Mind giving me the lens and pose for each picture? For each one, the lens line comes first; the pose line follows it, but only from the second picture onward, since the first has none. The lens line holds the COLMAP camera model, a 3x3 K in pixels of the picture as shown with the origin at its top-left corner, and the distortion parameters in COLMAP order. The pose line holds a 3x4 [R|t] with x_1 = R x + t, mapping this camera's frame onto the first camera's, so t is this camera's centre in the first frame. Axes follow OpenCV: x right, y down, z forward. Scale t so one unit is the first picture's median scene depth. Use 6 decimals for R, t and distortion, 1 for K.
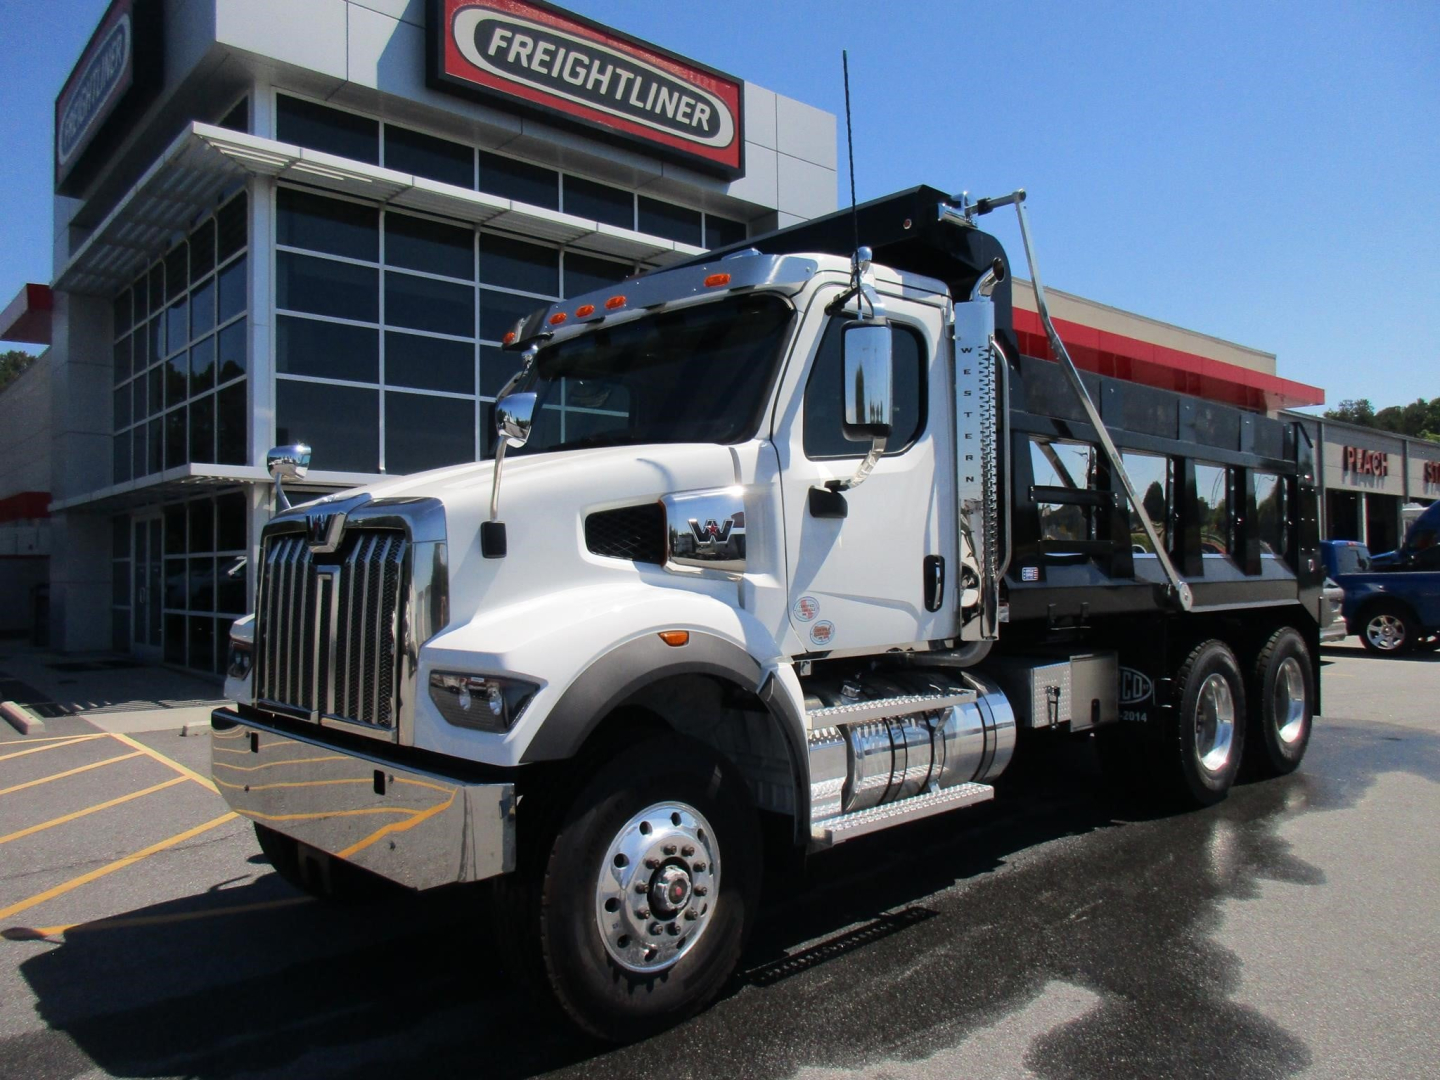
lens RADIAL K [[1086.8, 0, 716.6], [0, 1086.8, 542.5], [0, 0, 1]] dist [-0.010448, 0.002893]
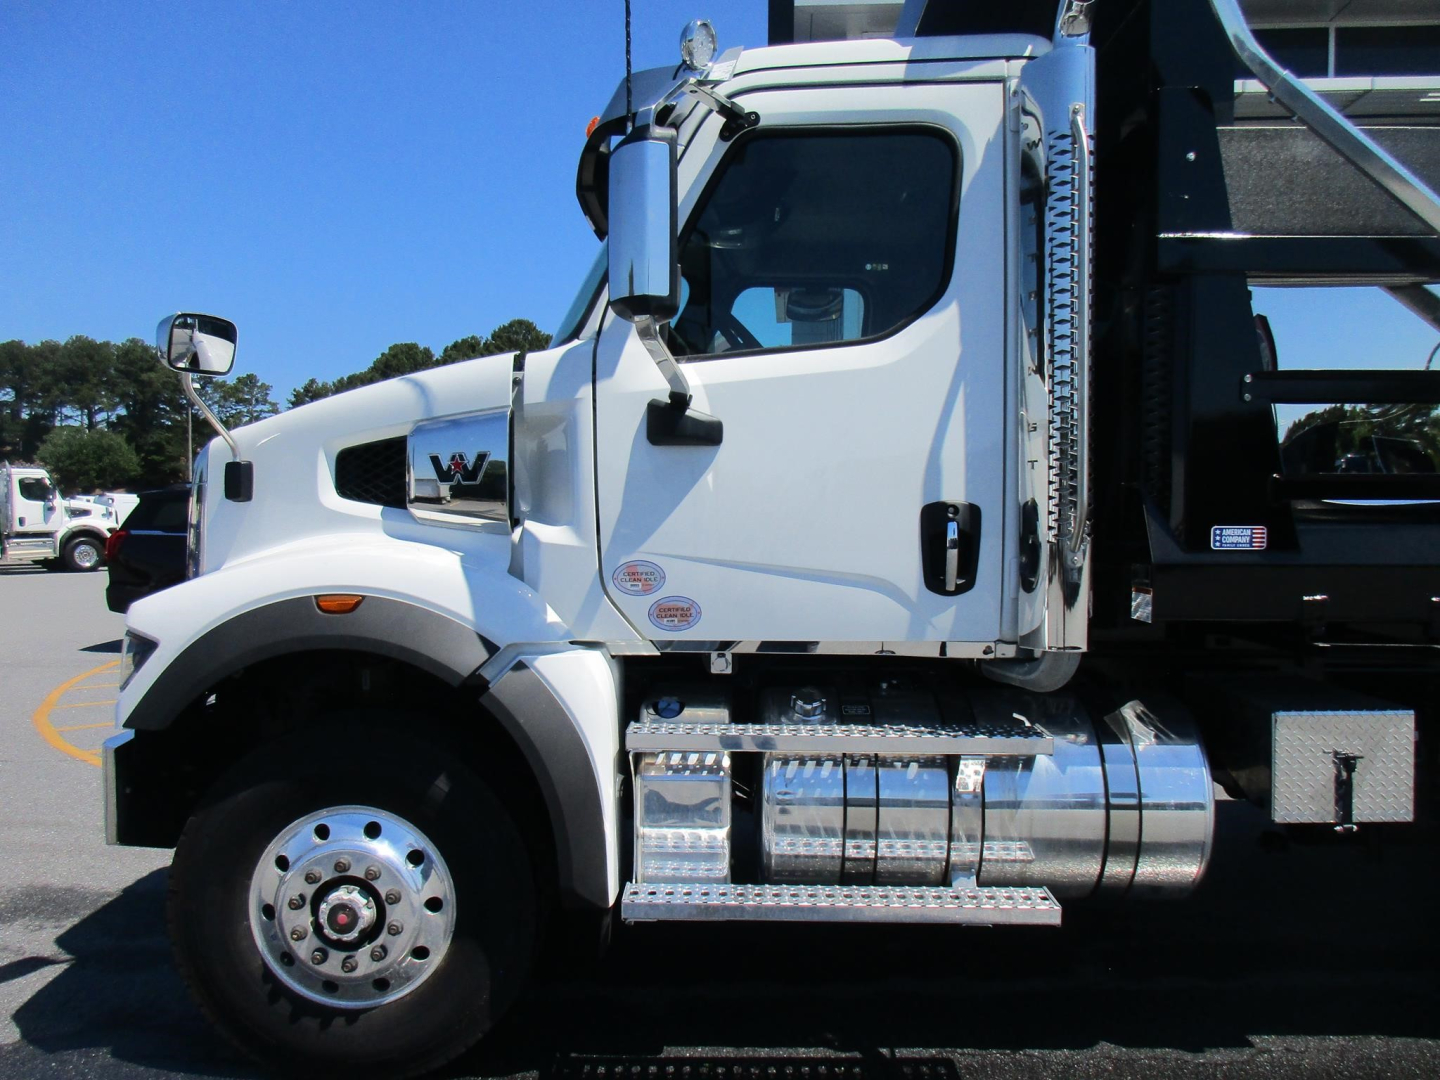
lens RADIAL K [[1086.8, 0, 716.6], [0, 1086.8, 542.5], [0, 0, 1]] dist [-0.010448, 0.002893]
pose [[0.706028, 0.030696, -0.707518, 0.591527], [0.003359, 0.998904, 0.046690, 0.006219], [0.708176, -0.035340, 0.705151, 0.530125]]
